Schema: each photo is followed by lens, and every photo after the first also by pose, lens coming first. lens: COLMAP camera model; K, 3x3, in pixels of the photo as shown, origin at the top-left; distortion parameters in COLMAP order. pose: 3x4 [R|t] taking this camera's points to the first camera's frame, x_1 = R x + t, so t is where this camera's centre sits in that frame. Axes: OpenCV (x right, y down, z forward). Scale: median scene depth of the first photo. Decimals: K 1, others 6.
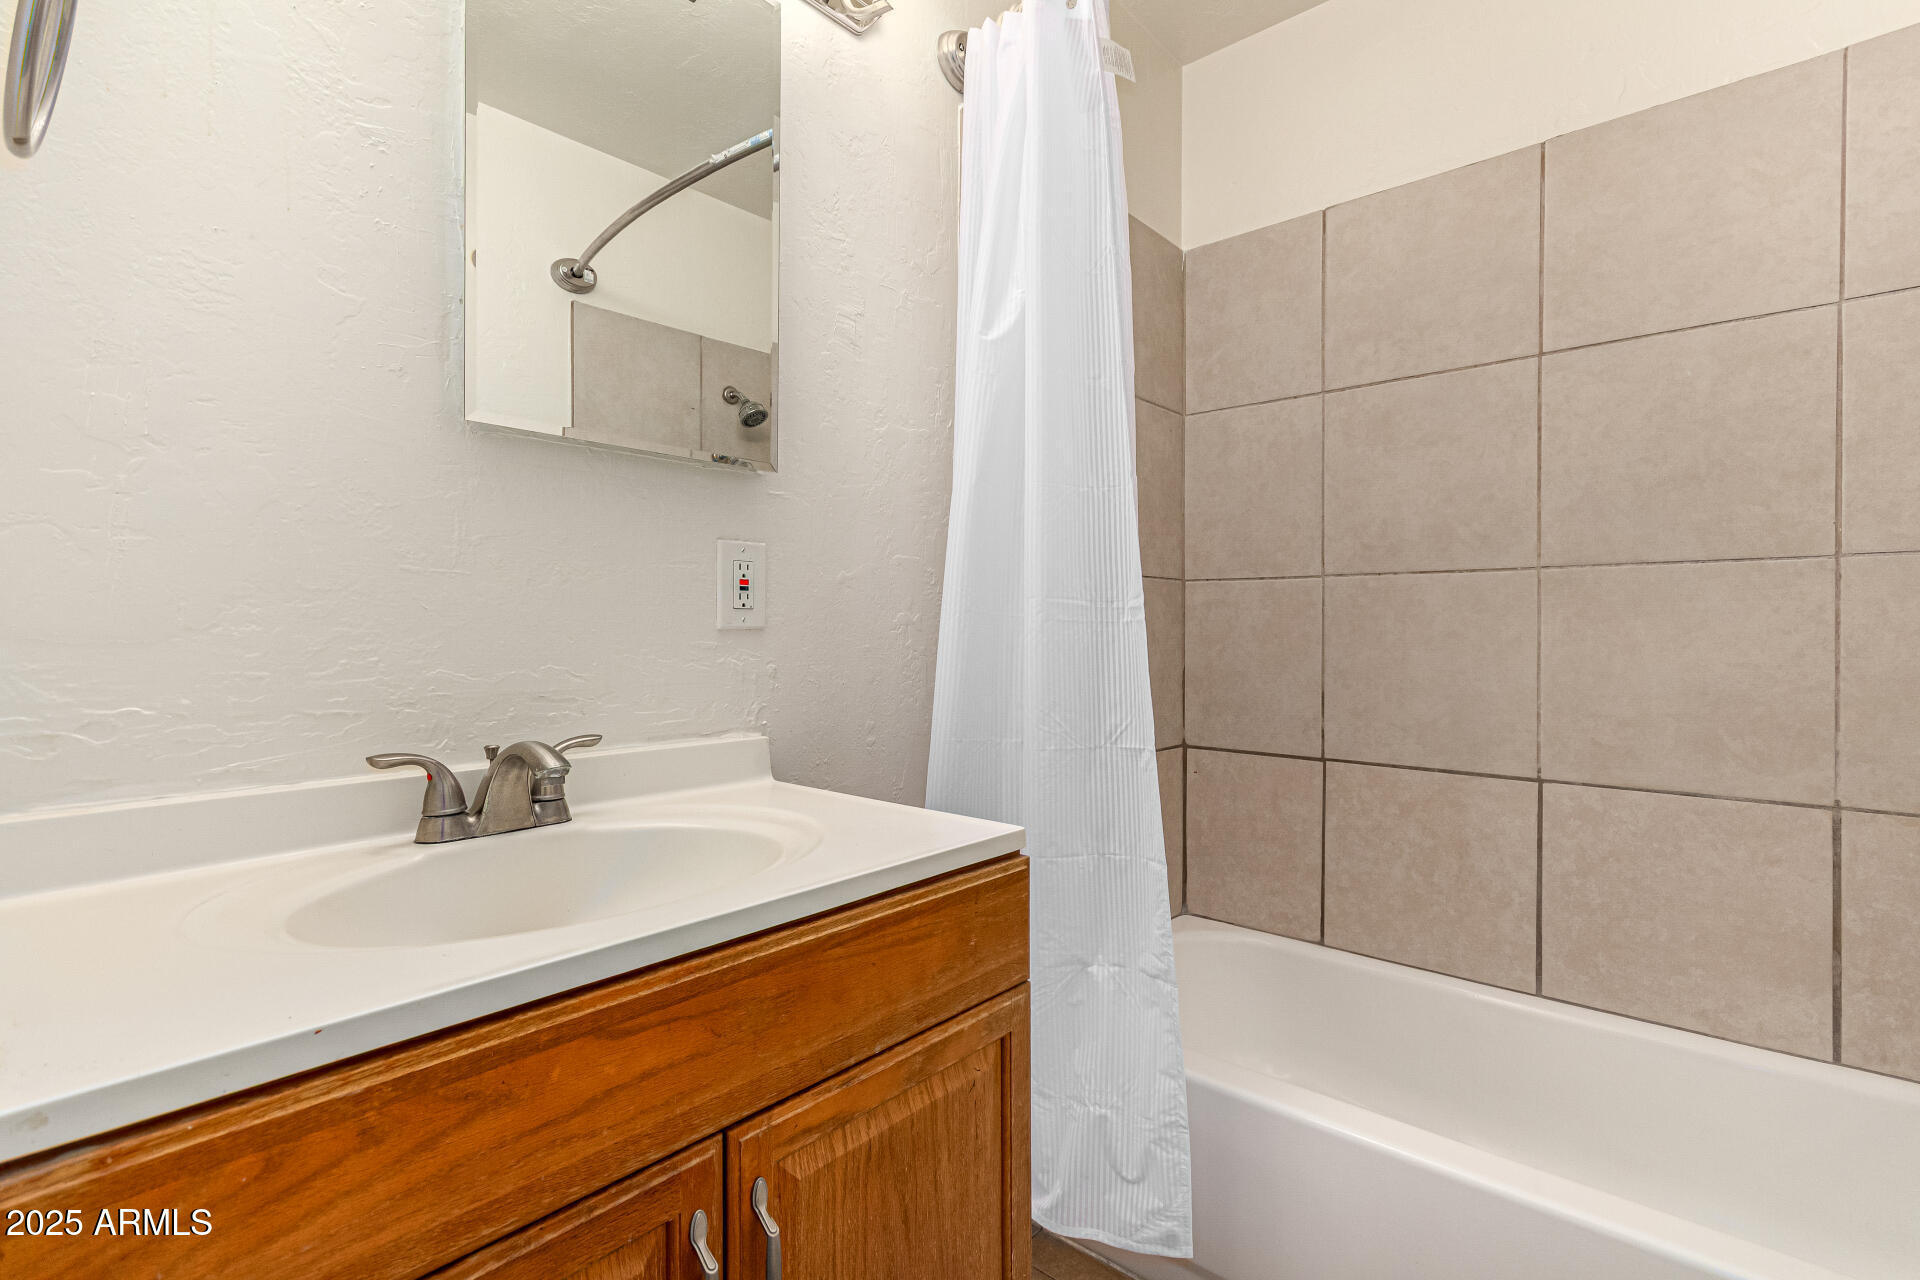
lens RADIAL K [[885.7, 0, 978.6], [0, 885.7, 635.7], [0, 0, 1]] dist [-0.000368, 0.000749]
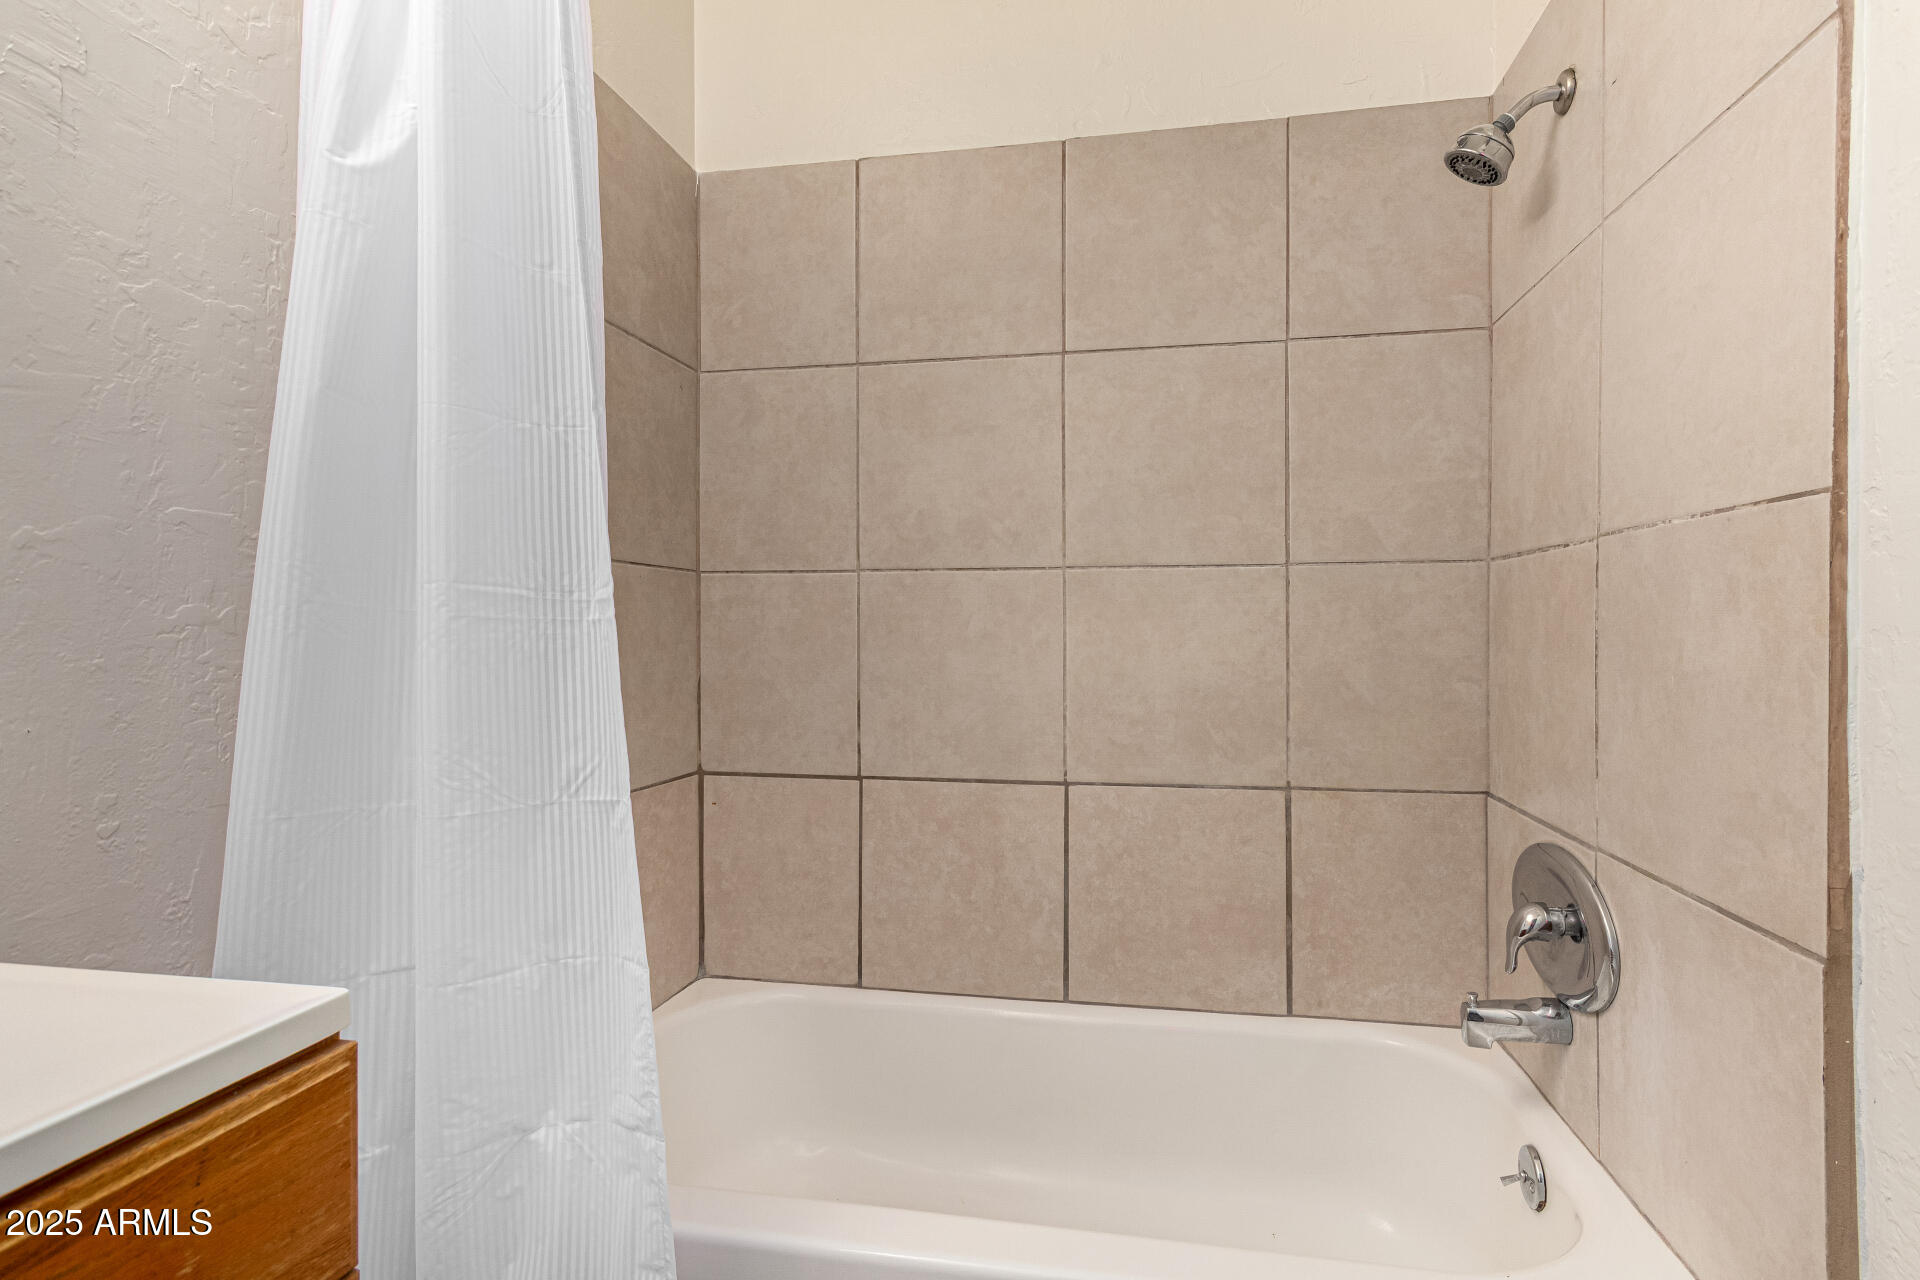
lens RADIAL K [[885.7, 0, 978.6], [0, 885.7, 635.7], [0, 0, 1]] dist [-0.000368, 0.000749]
pose [[0.875943, -0.004654, 0.482392, 0.074800], [0.005410, 0.999985, -0.000175, -0.001469], [-0.482384, 0.002763, 0.875956, 0.186237]]
